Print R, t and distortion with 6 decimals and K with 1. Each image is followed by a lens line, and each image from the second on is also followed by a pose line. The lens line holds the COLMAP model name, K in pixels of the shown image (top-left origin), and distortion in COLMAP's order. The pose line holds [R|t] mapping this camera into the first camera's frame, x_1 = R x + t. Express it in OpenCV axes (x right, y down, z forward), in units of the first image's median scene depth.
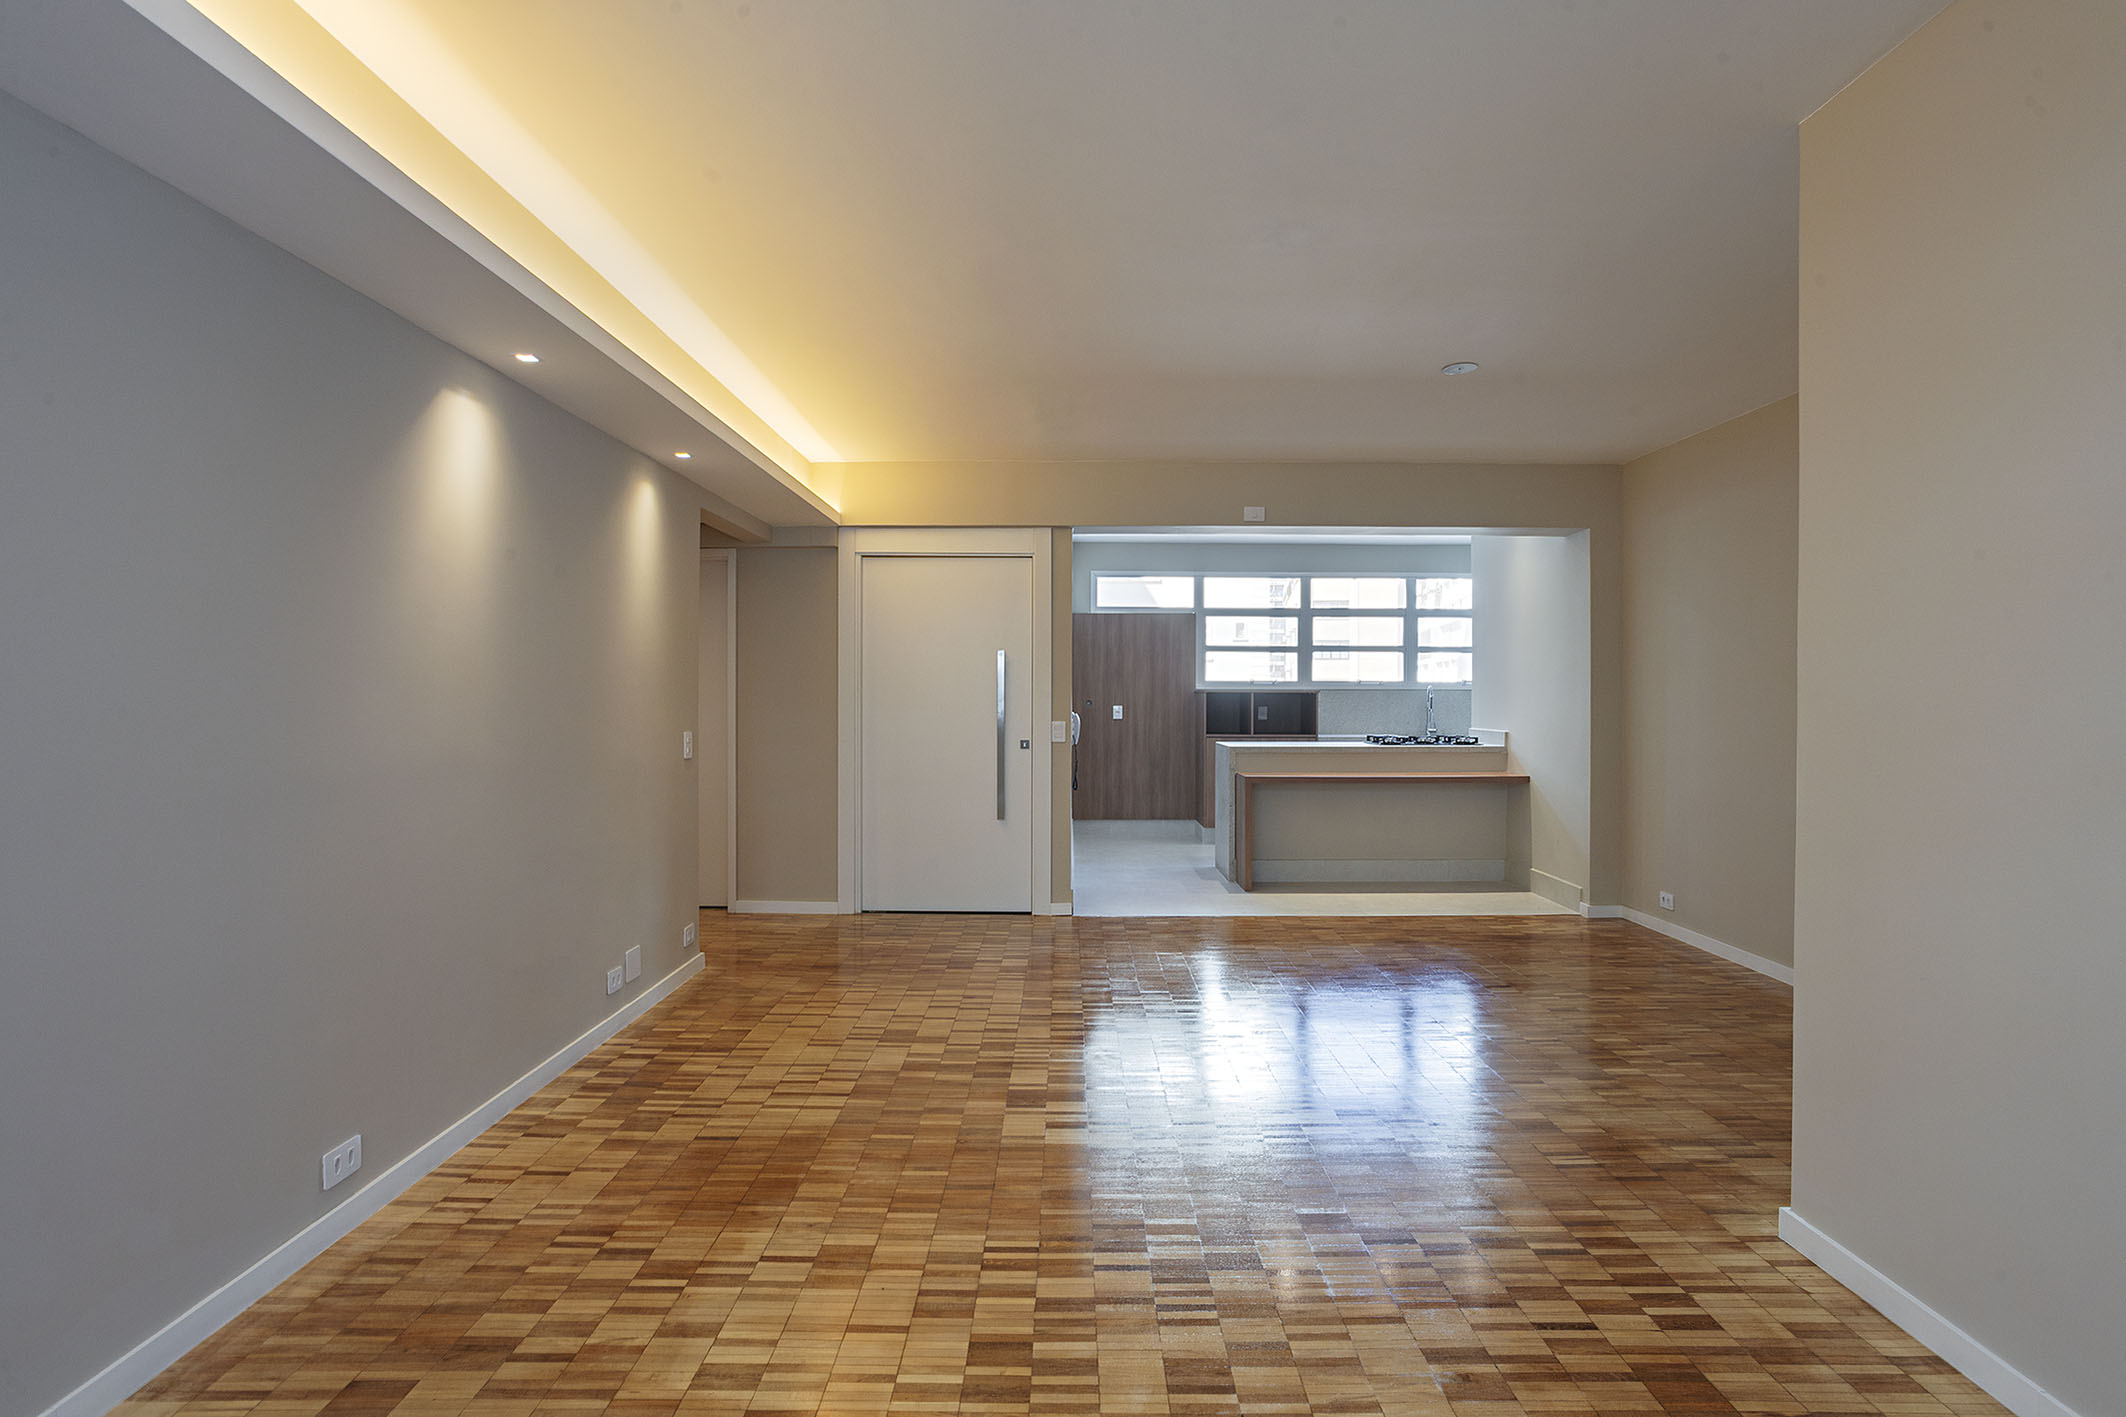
lens RADIAL K [[1021.0, 0, 1069.0], [0, 1021.0, 703.7], [0, 0, 1]] dist [-0.062213, 0.039212]
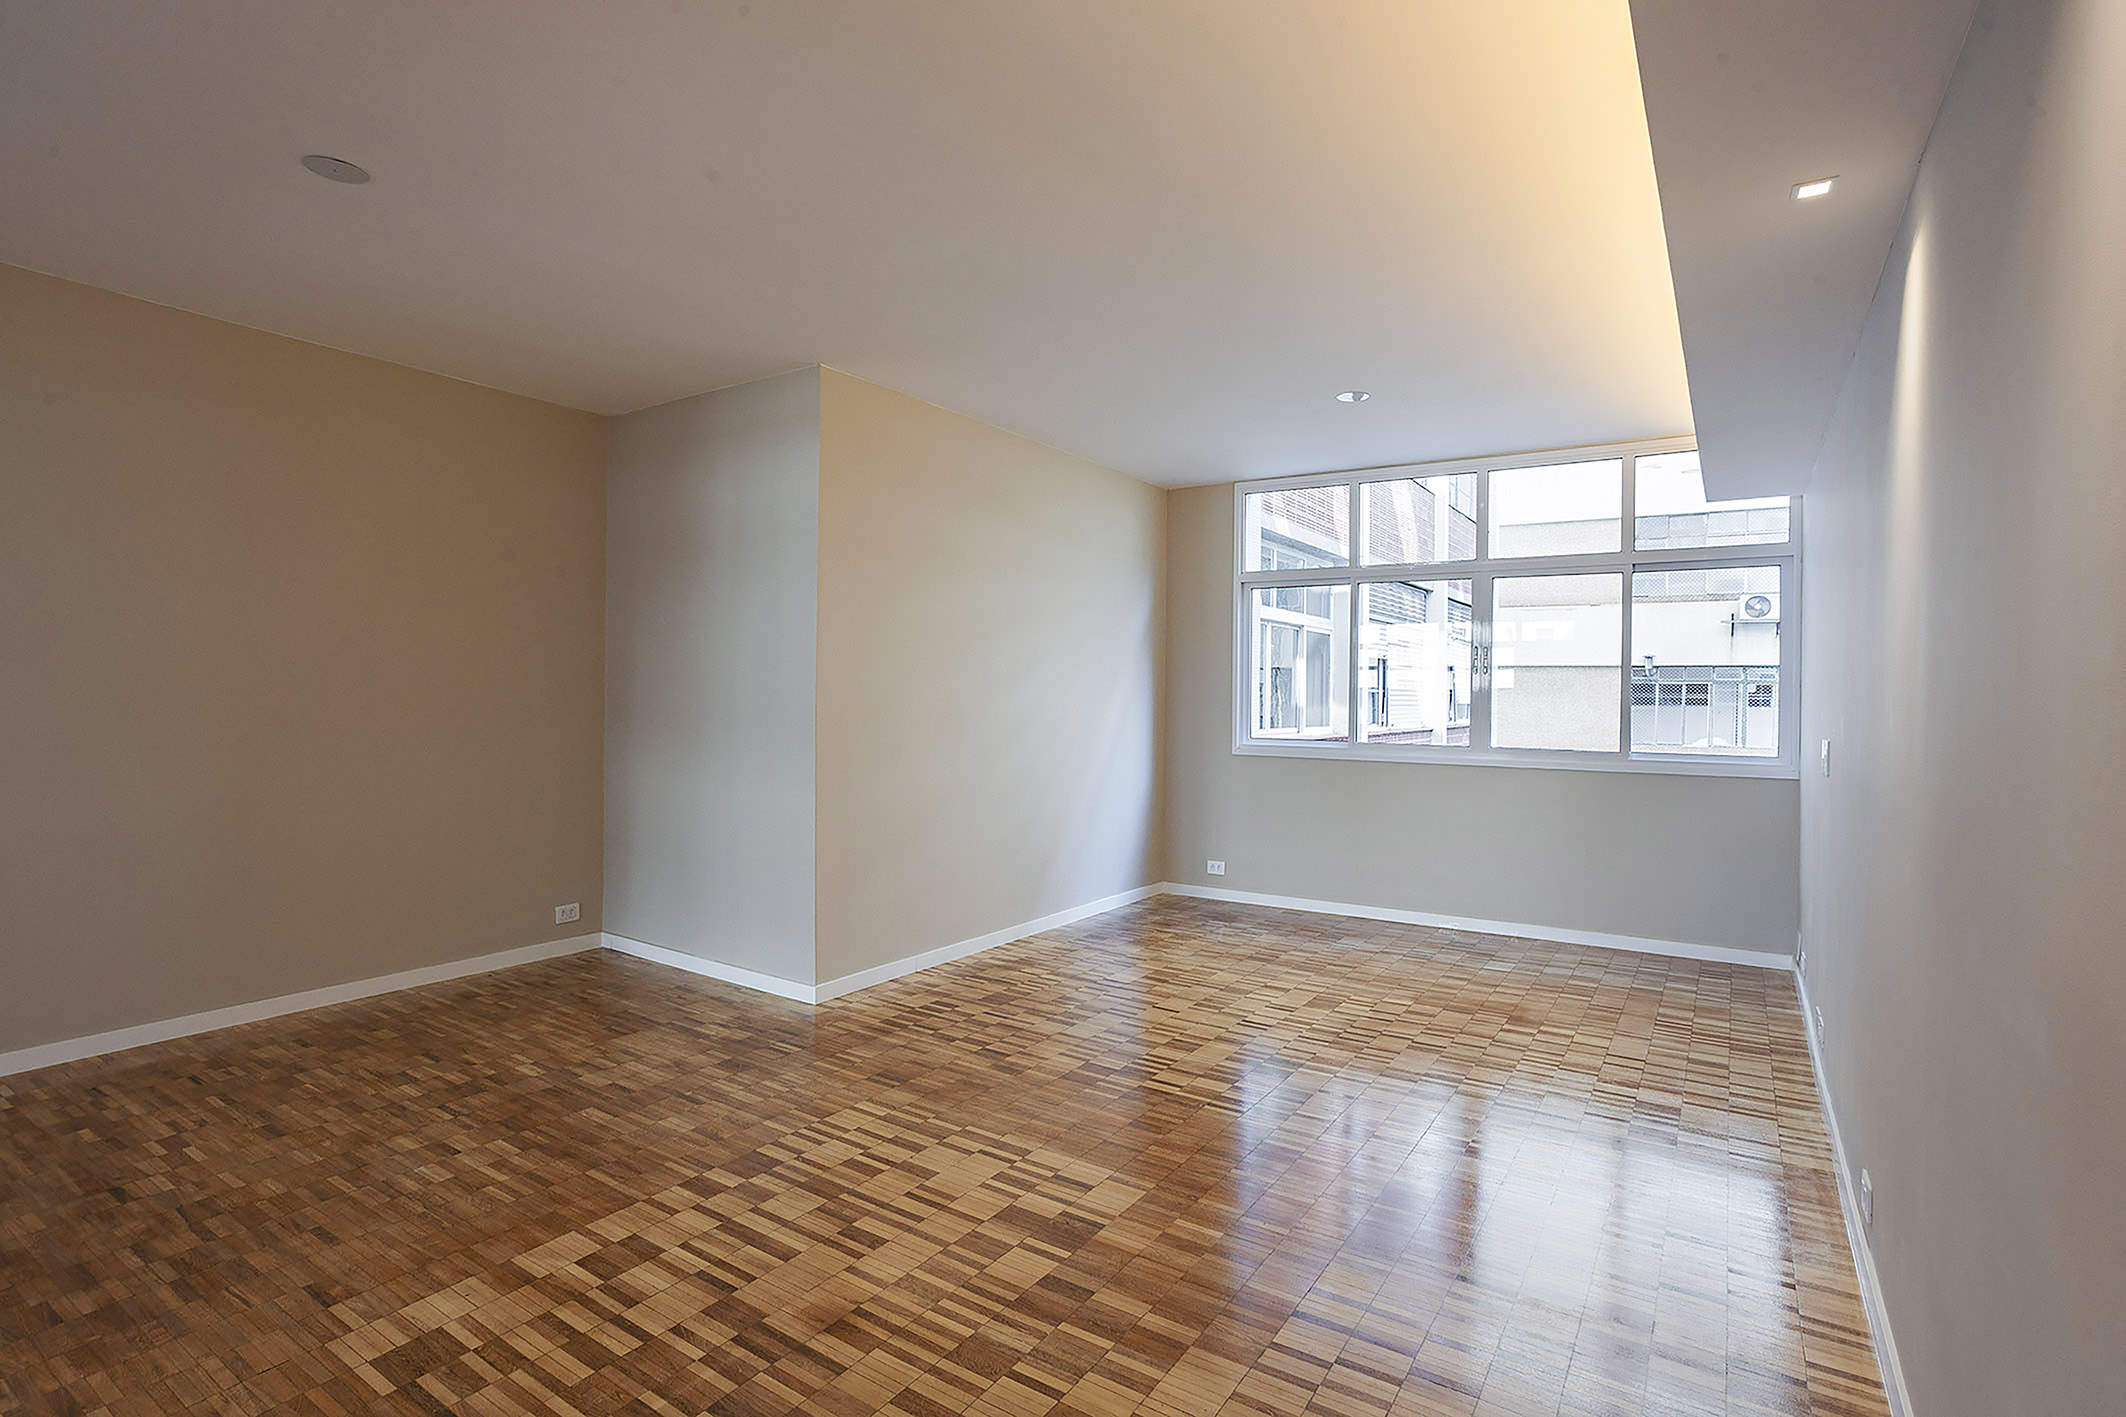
lens RADIAL K [[1021.0, 0, 1069.0], [0, 1021.0, 703.7], [0, 0, 1]] dist [-0.062213, 0.039212]
pose [[-0.834527, -0.016903, 0.550707, -0.250136], [-0.010967, 0.999841, 0.014070, -0.006691], [-0.550857, 0.005703, -0.834580, 0.906466]]
